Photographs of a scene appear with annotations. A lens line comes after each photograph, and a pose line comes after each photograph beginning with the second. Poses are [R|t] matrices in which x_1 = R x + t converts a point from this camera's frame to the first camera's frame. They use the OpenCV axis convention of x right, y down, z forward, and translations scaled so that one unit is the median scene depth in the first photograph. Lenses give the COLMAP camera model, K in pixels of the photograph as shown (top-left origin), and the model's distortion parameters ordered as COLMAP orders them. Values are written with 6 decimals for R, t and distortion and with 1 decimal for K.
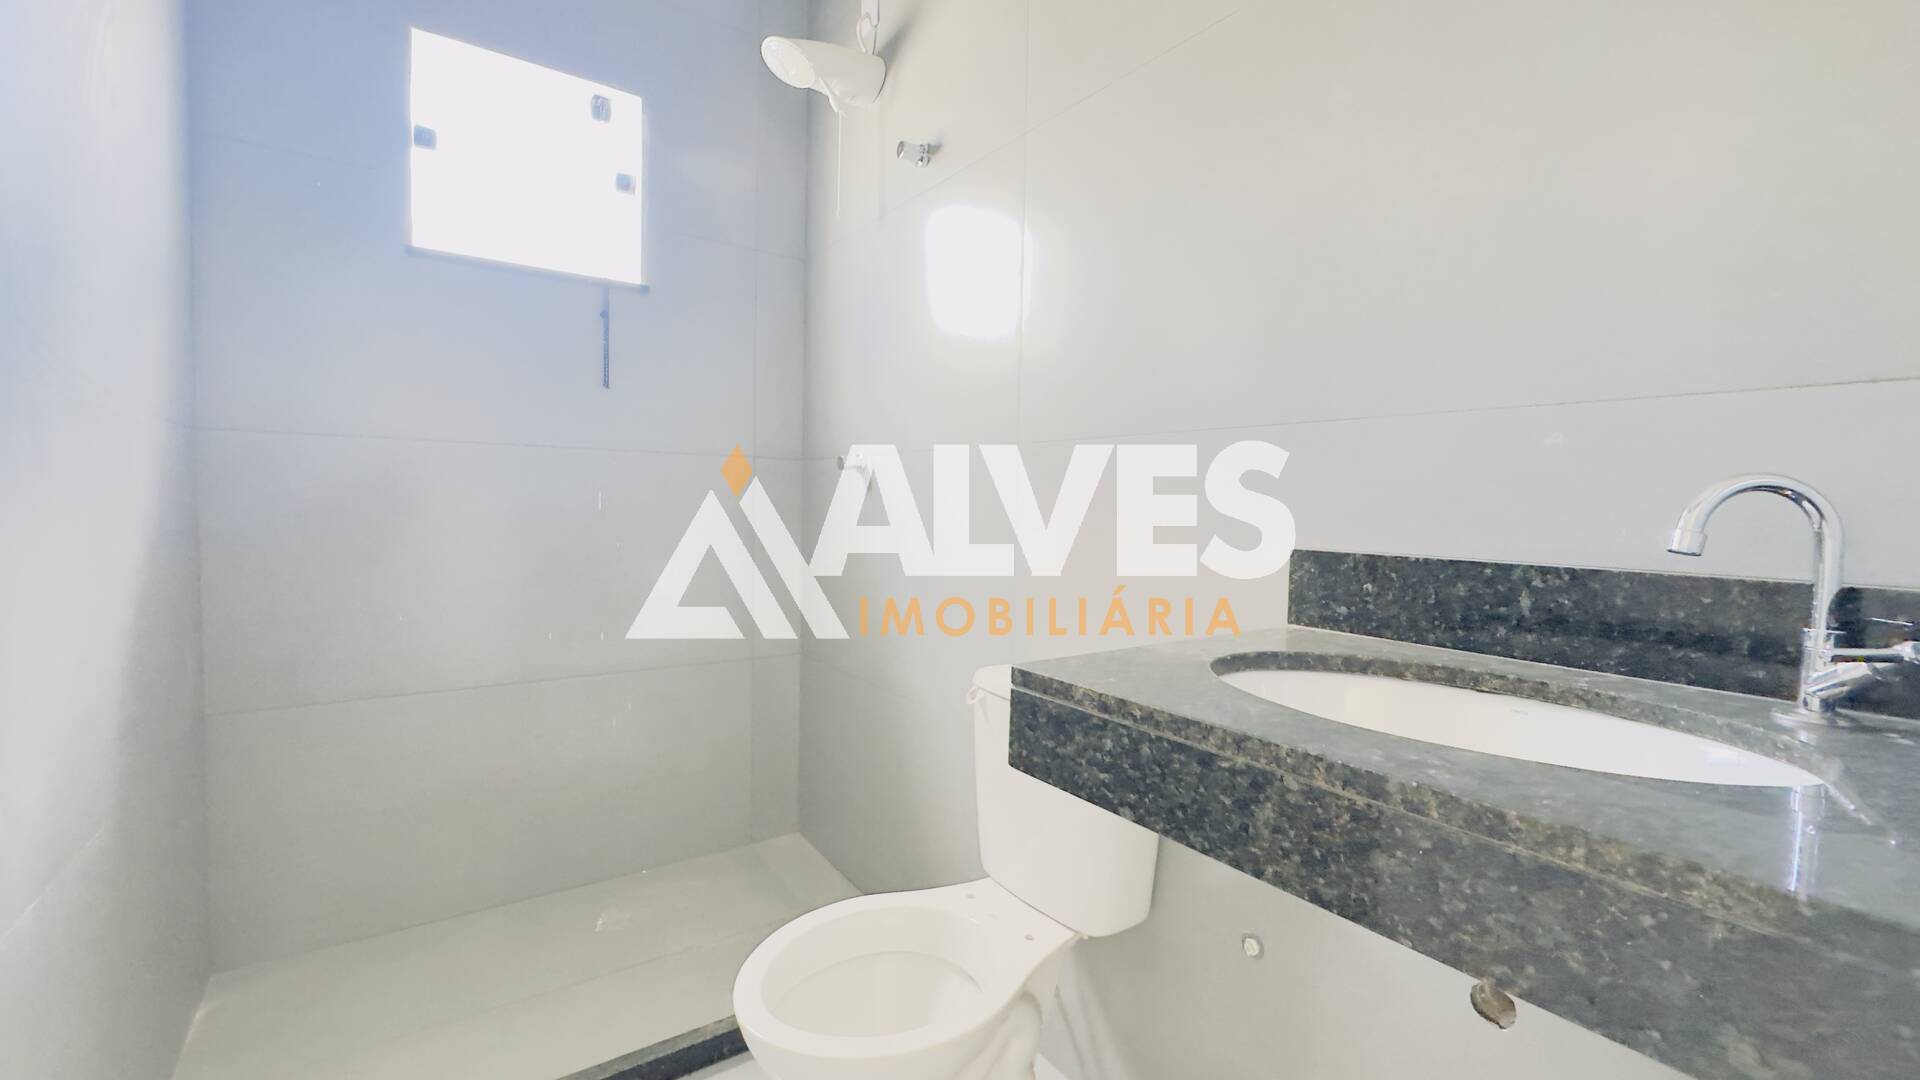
lens RADIAL K [[752.4, 0, 954.8], [0, 752.4, 535.8], [0, 0, 1]] dist [-0.006130, 0.001087]
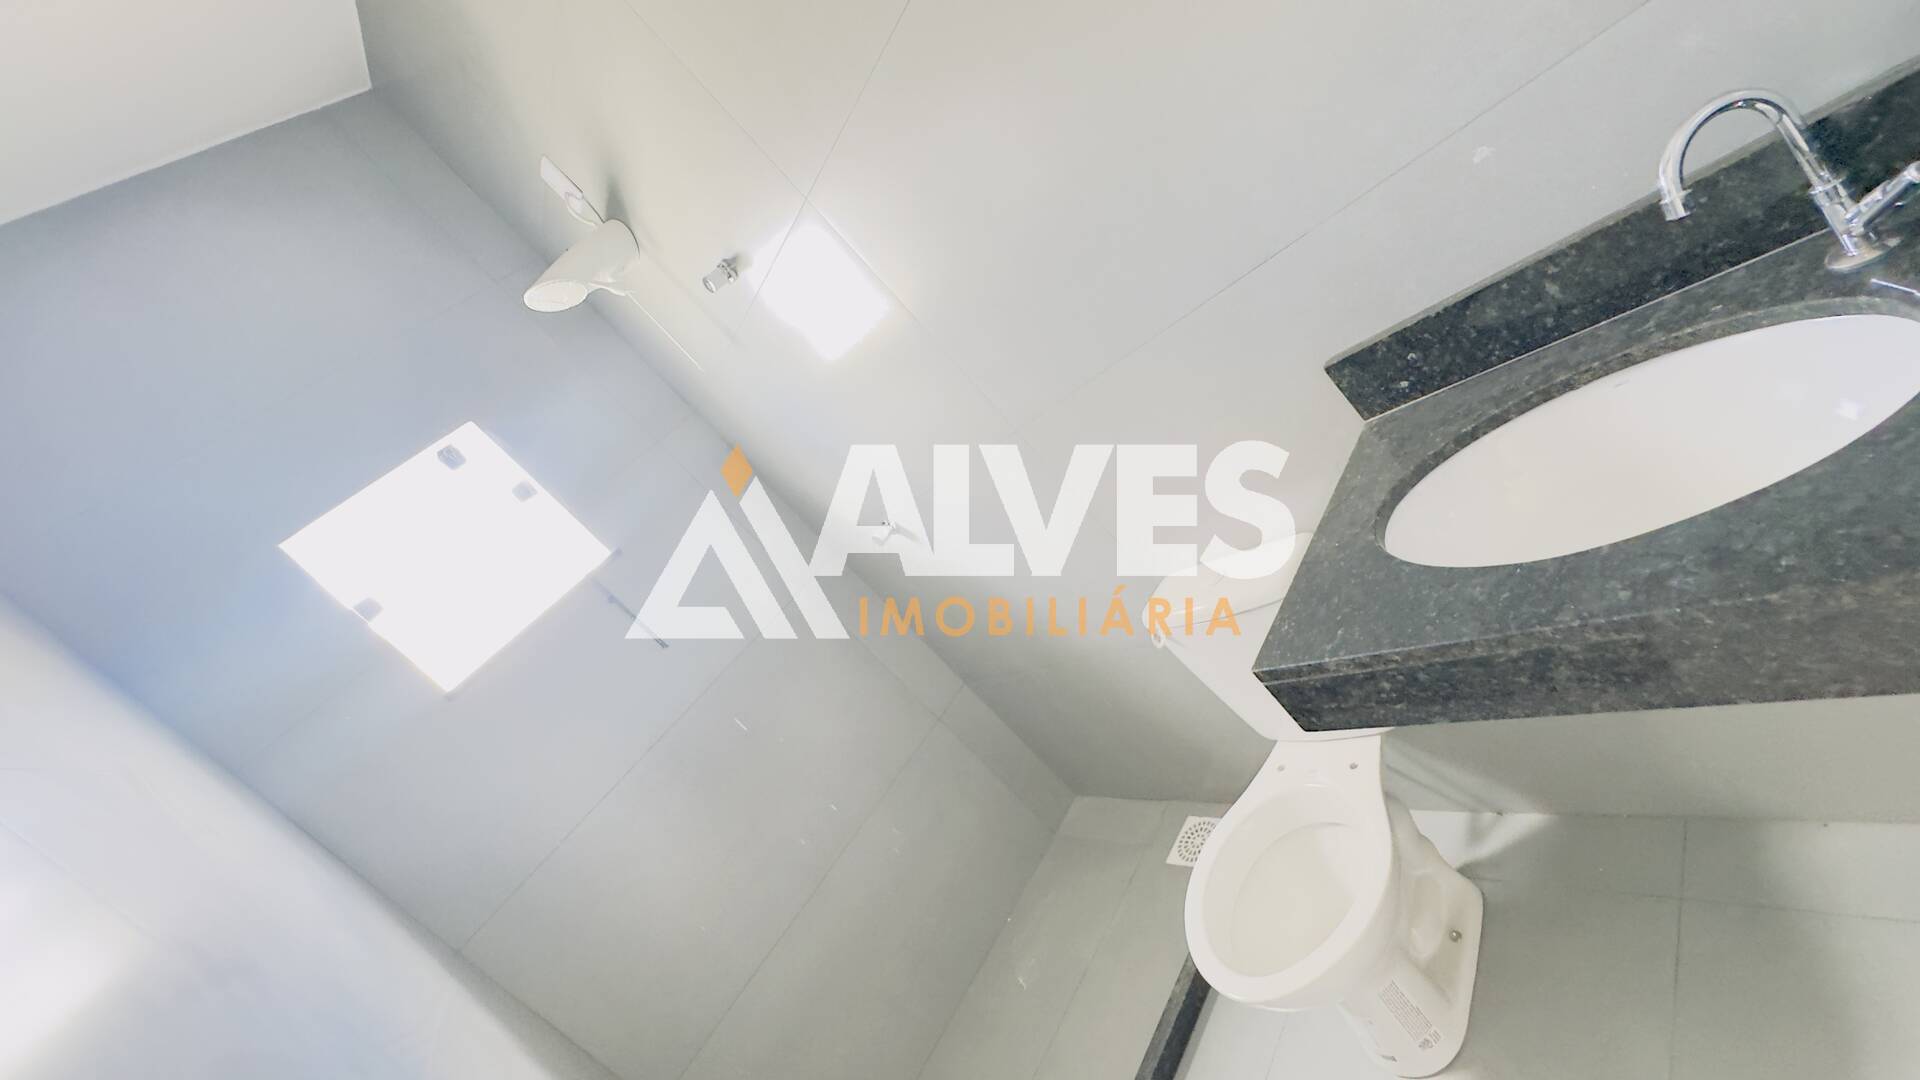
lens RADIAL K [[752.4, 0, 954.8], [0, 752.4, 535.8], [0, 0, 1]] dist [-0.006130, 0.001087]
pose [[0.713673, -0.698225, -0.056147, -0.034314], [0.699030, 0.704754, 0.121156, -0.387773], [-0.045024, -0.125714, 0.991044, -0.066065]]
